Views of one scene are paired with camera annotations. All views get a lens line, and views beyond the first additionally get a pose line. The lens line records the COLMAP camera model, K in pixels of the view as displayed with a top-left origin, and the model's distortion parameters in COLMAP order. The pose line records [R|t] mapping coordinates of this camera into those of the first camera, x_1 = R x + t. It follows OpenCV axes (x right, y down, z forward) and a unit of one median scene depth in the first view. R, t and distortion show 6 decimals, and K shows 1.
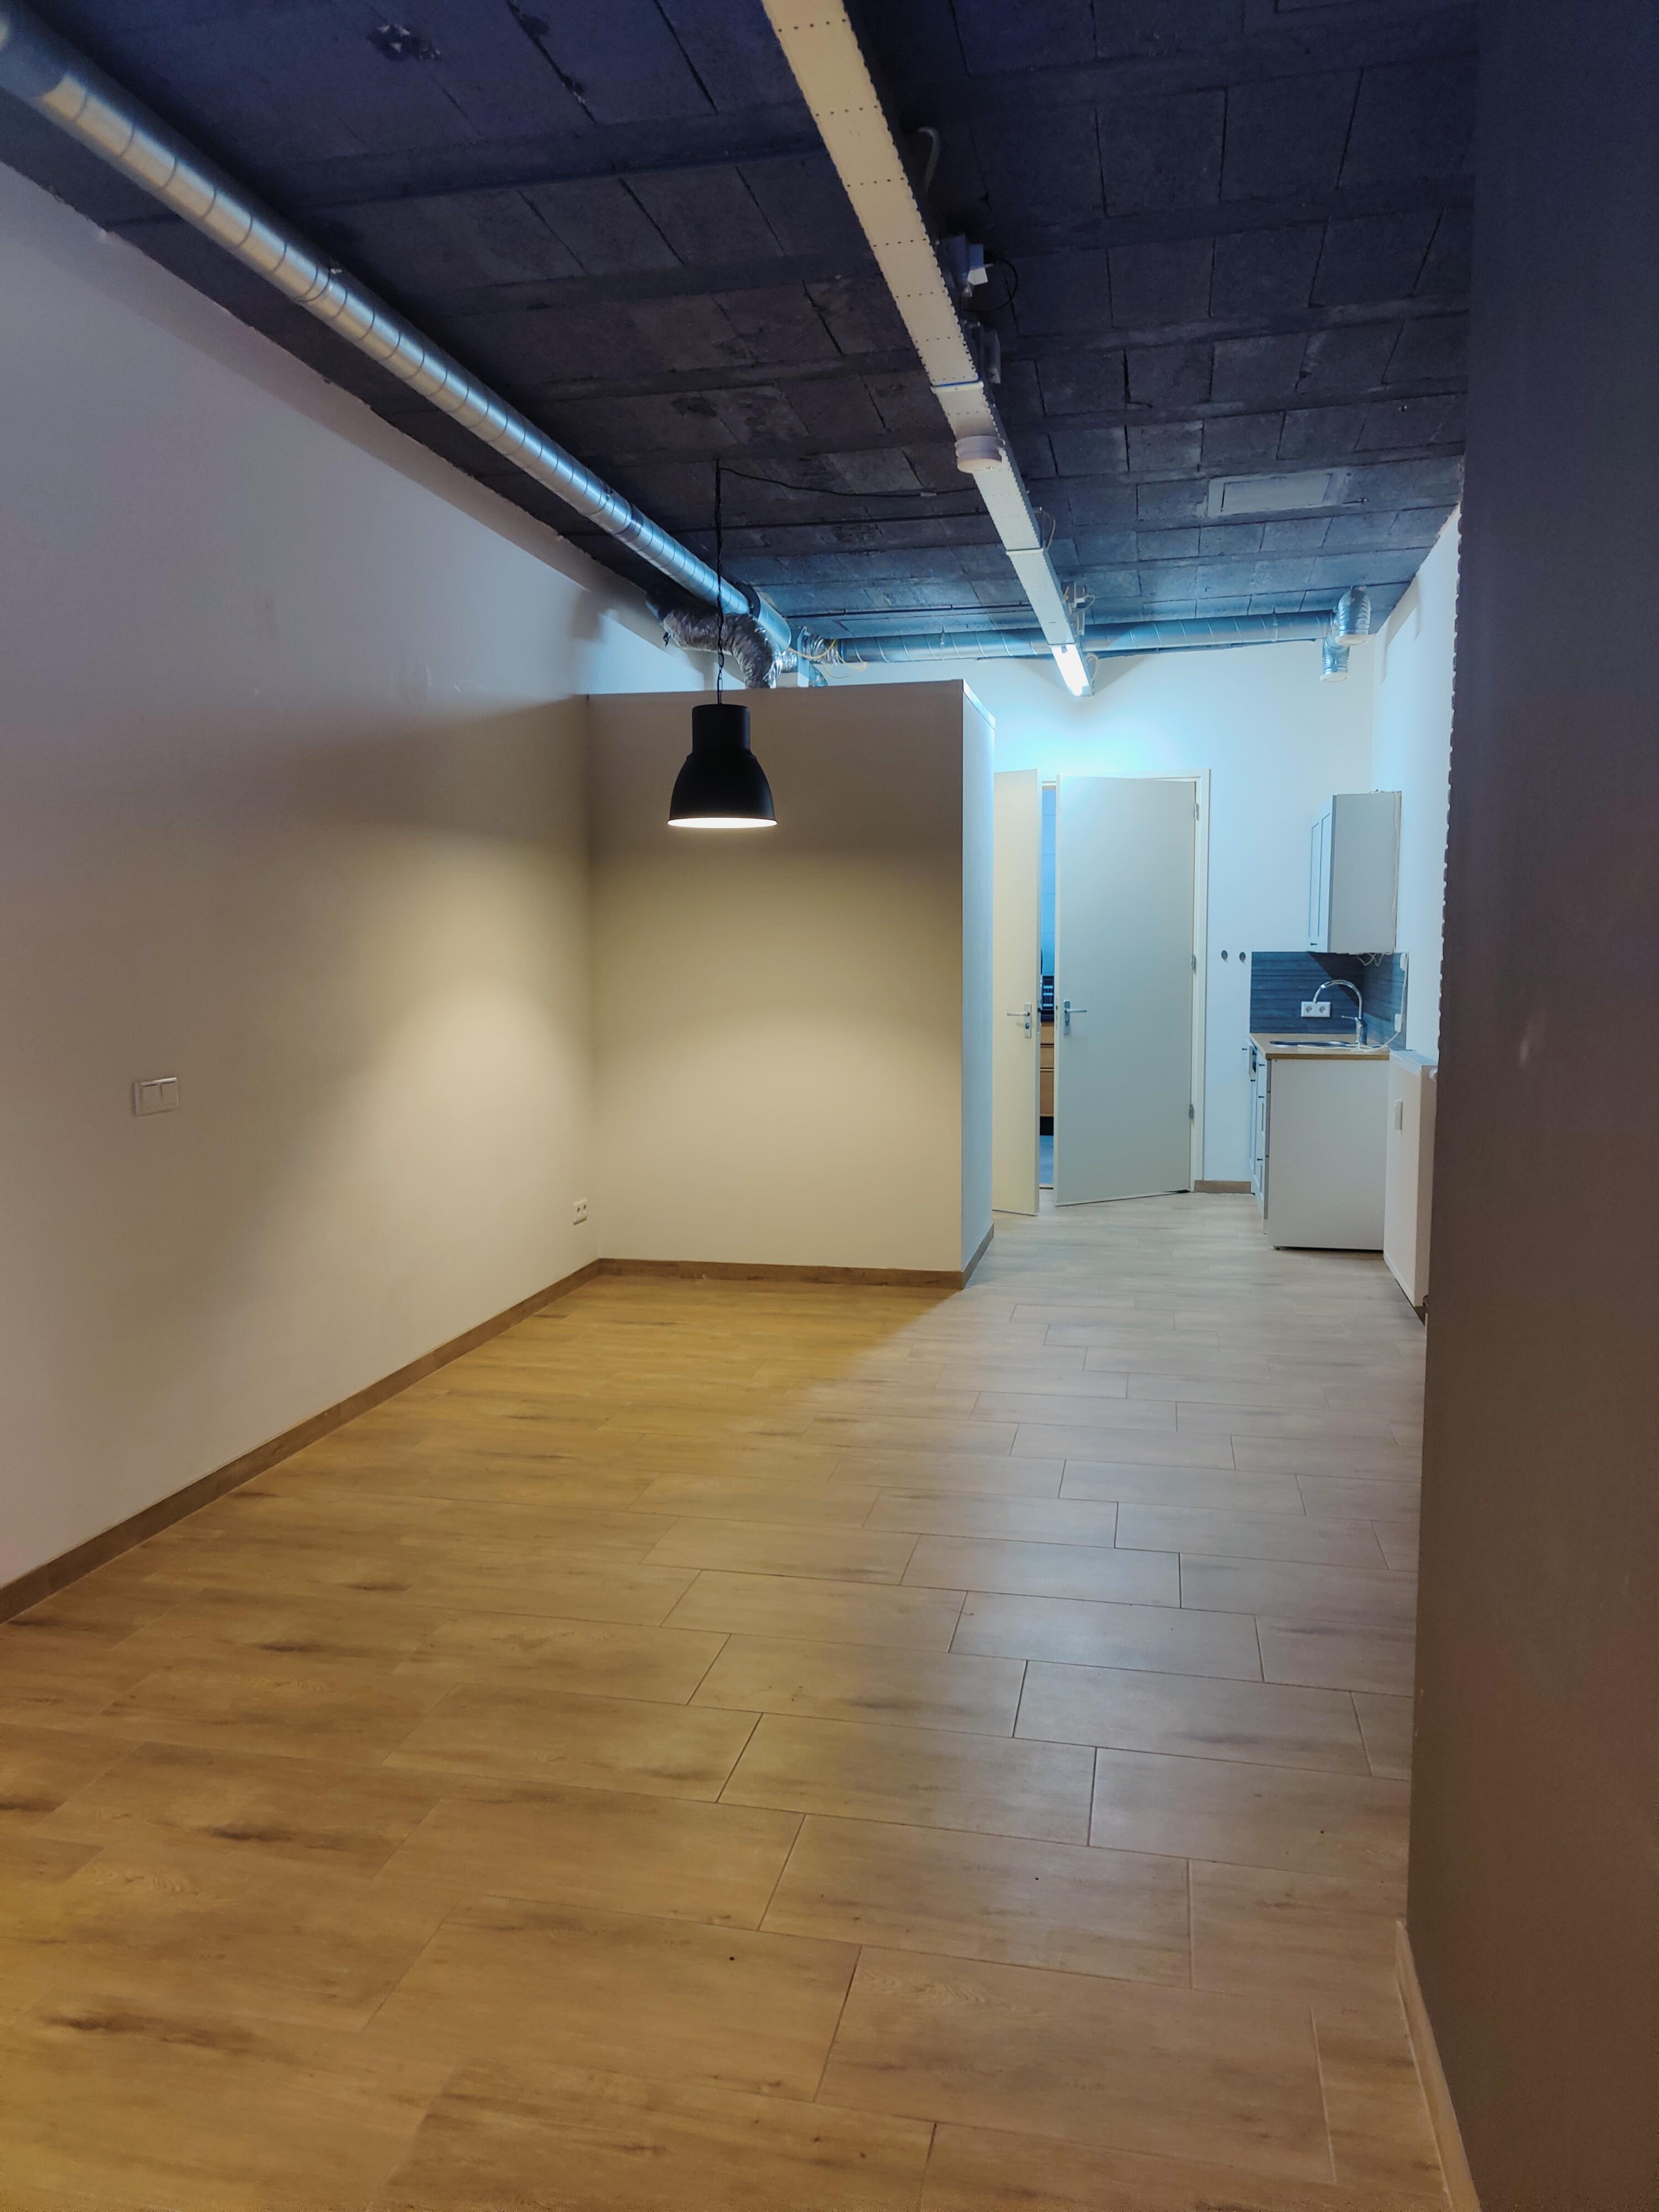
lens RADIAL K [[1530.0, 0, 839.1], [0, 1530.0, 1093.7], [0, 0, 1]] dist [0.027233, -0.031491]
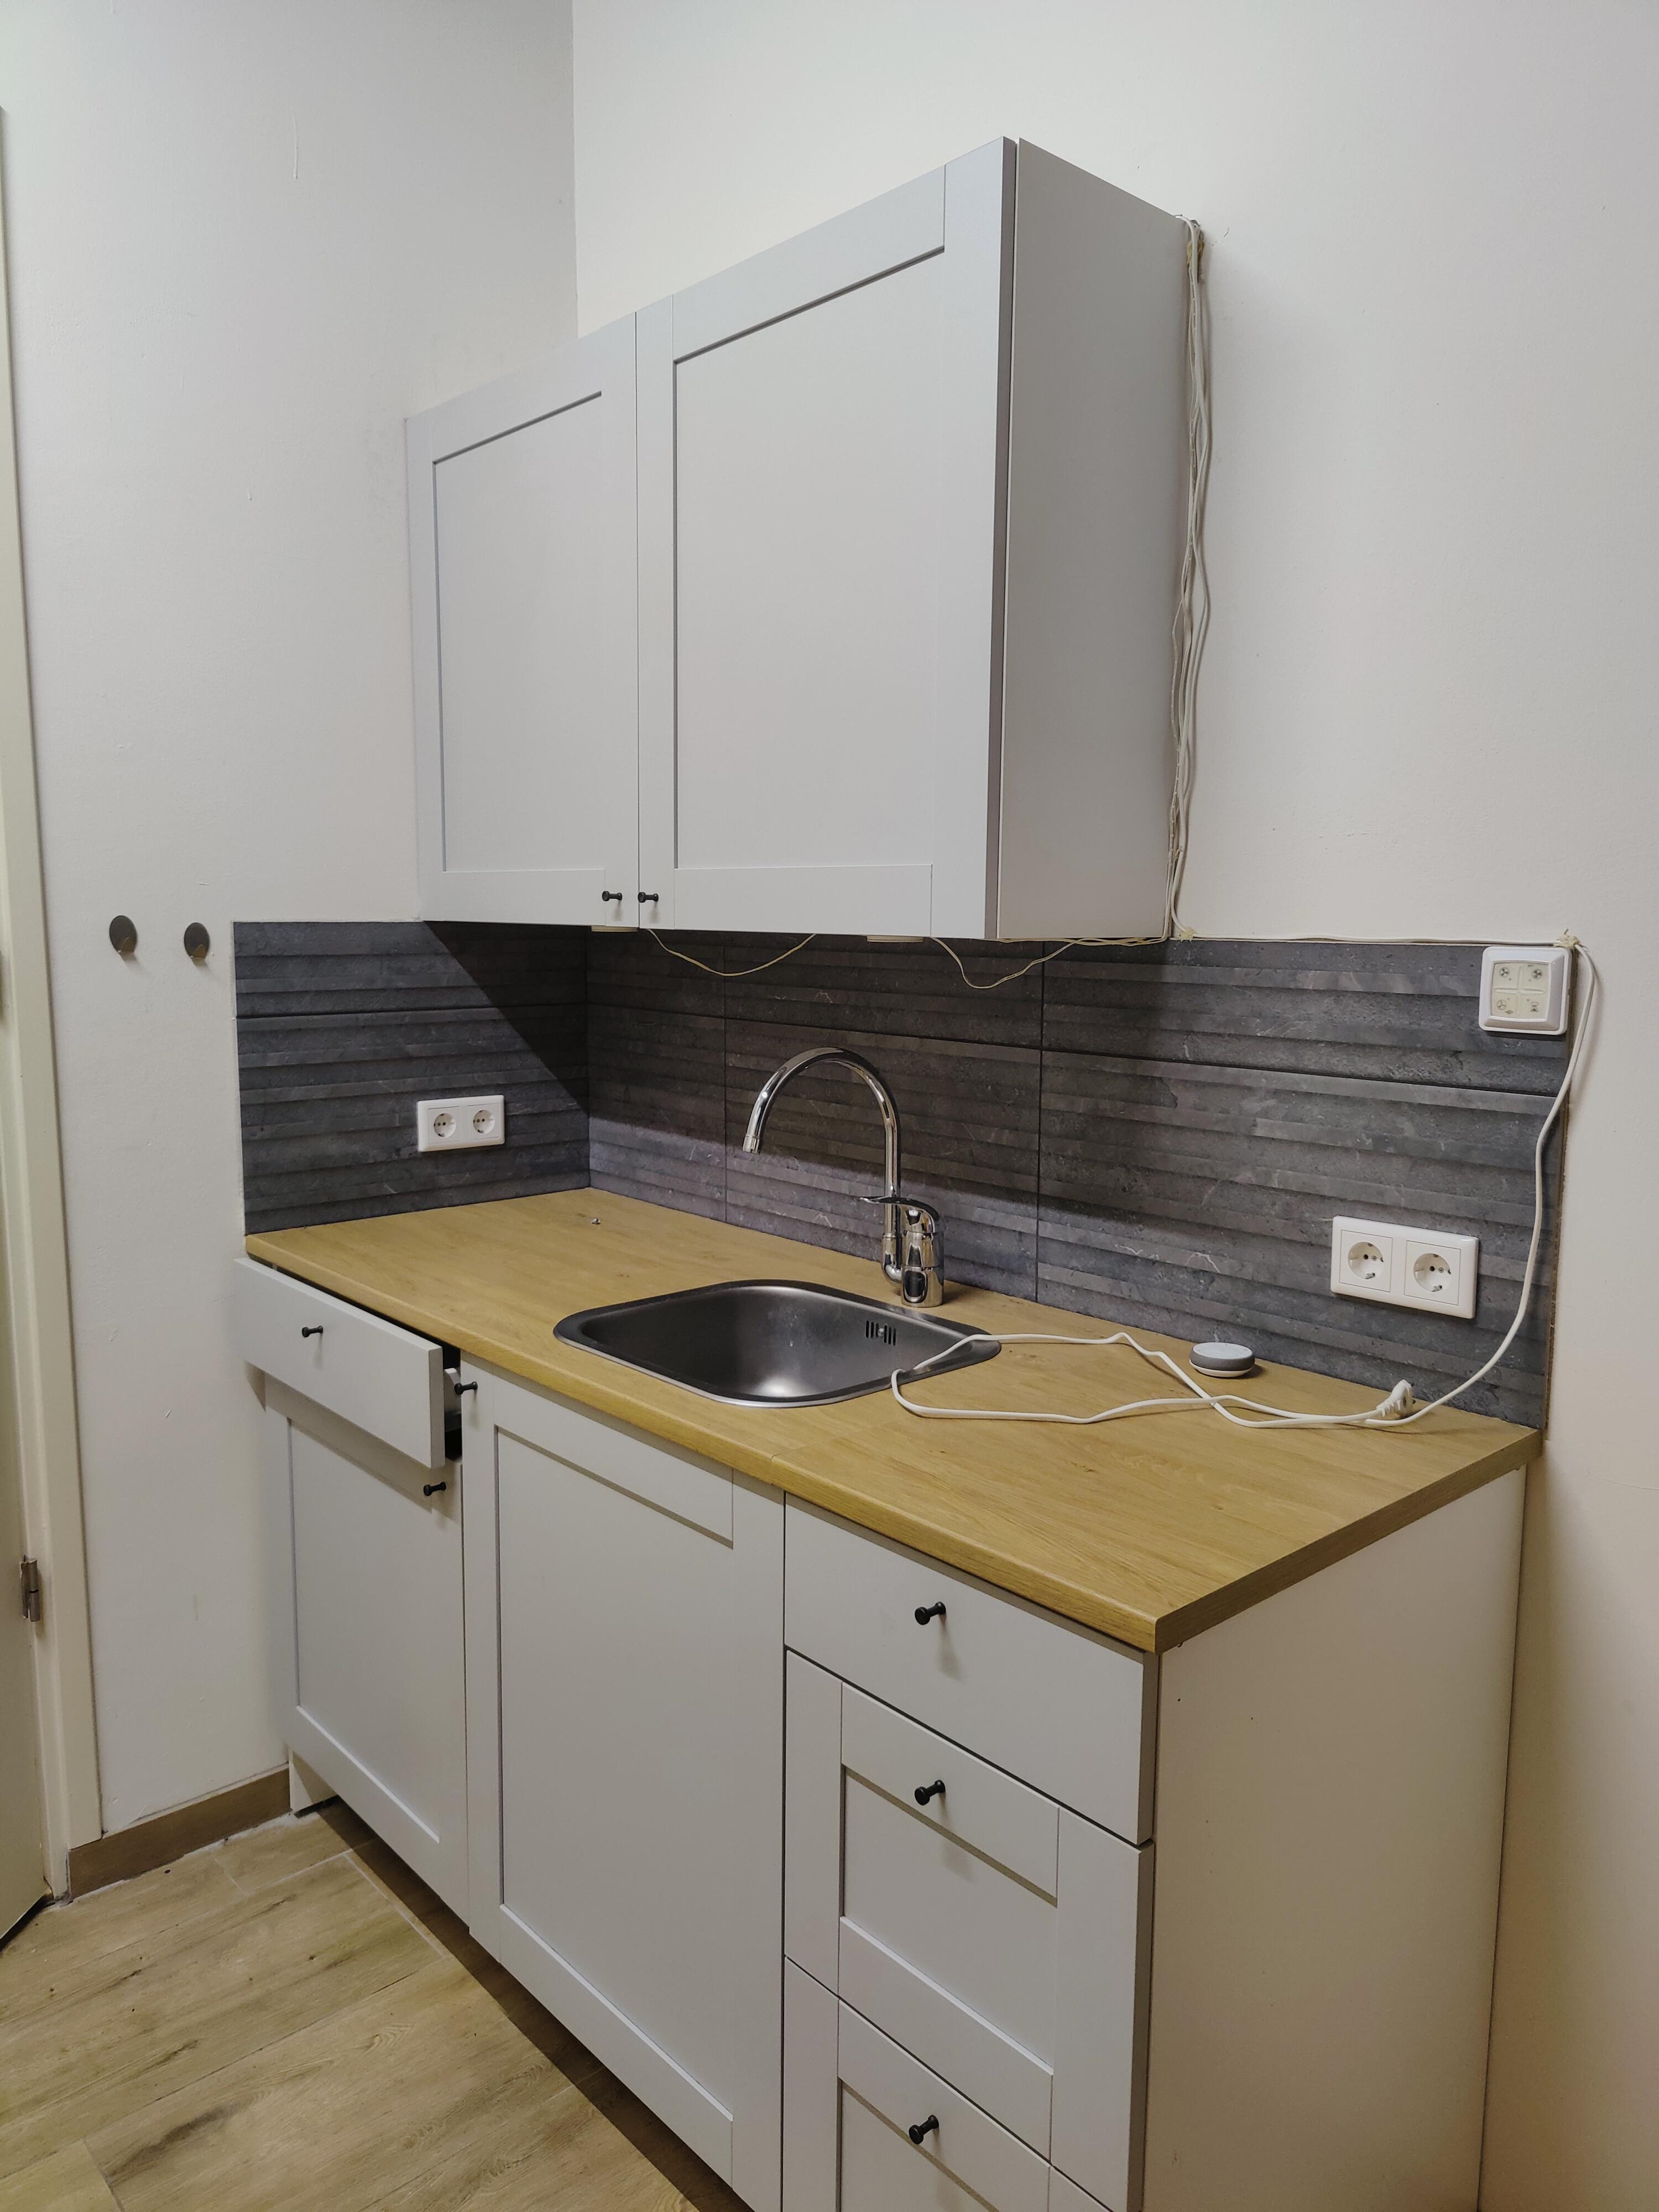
lens RADIAL K [[1530.0, 0, 839.1], [0, 1530.0, 1093.7], [0, 0, 1]] dist [0.027233, -0.031491]
pose [[0.567461, -0.094429, 0.817967, 0.188437], [0.069683, 0.995346, 0.066564, -0.122981], [-0.820446, 0.019226, 0.571400, 1.275420]]
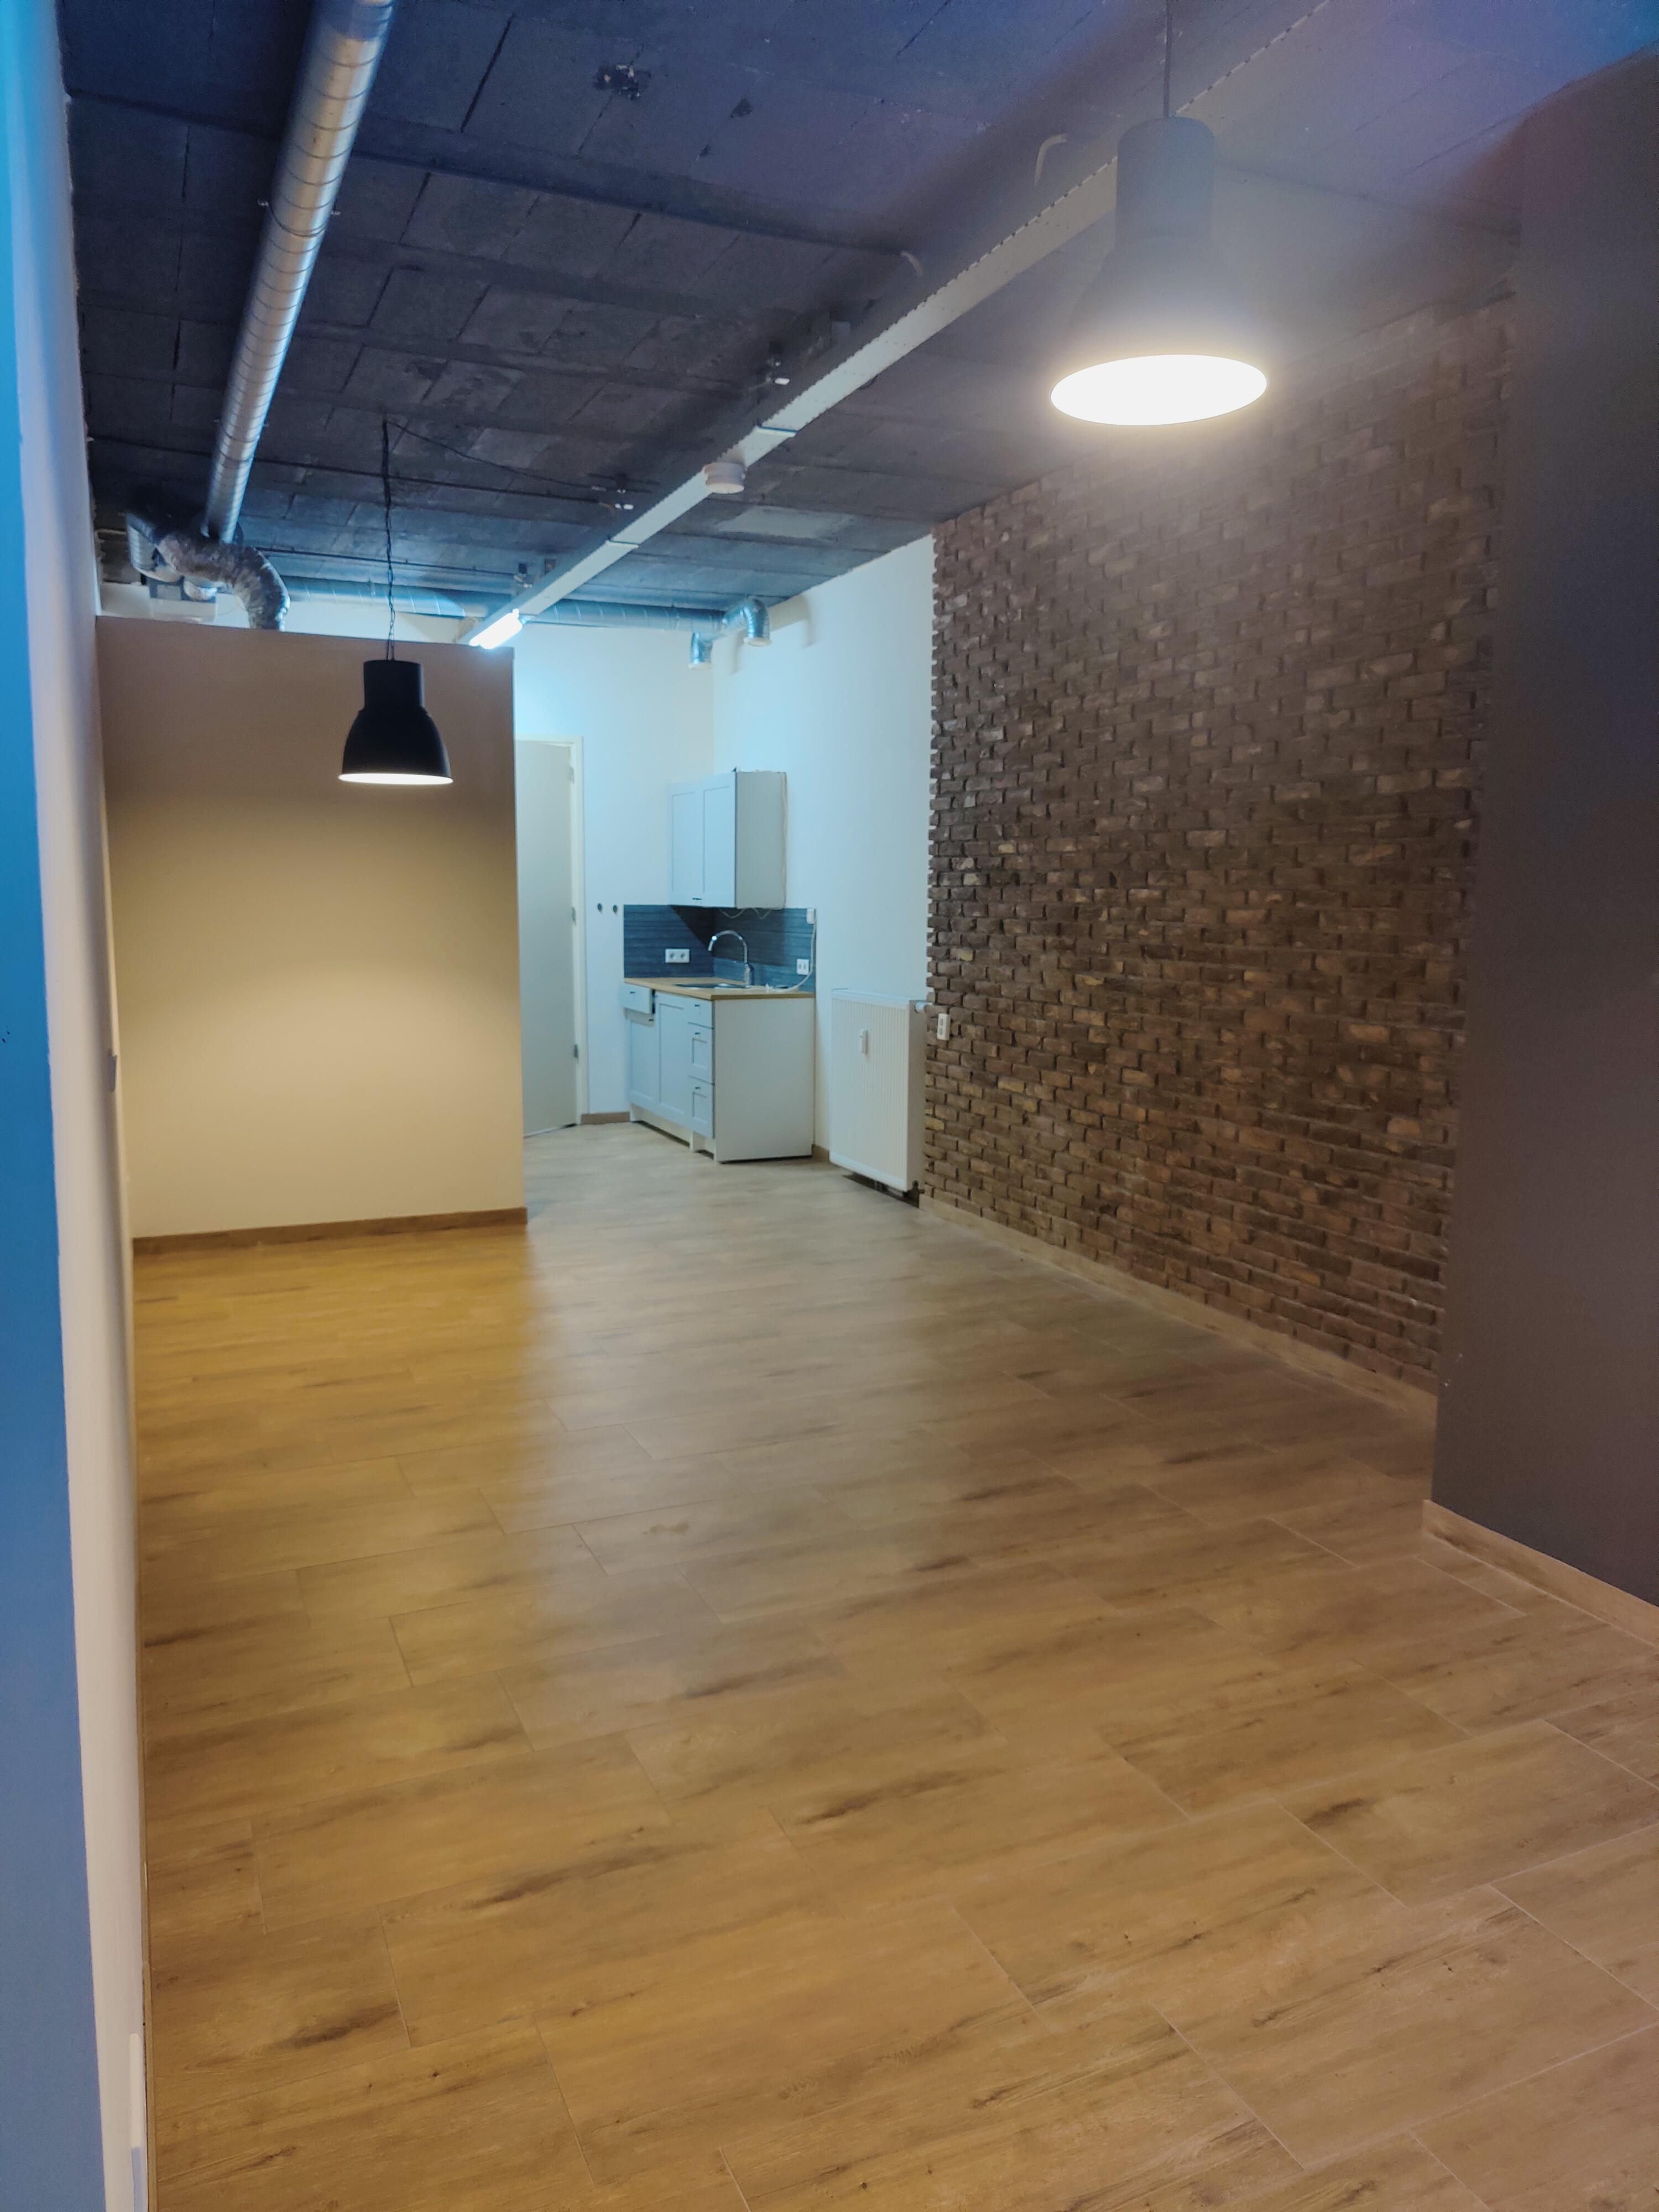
lens RADIAL K [[1544.2, 0, 830.7], [0, 1544.2, 1096.3], [0, 0, 1]] dist [0.011577, 0.003115]
pose [[0.804458, -0.066389, 0.590287, -0.464267], [0.044150, 0.997669, 0.052038, -0.009260], [-0.592366, -0.015802, 0.805514, 0.009901]]
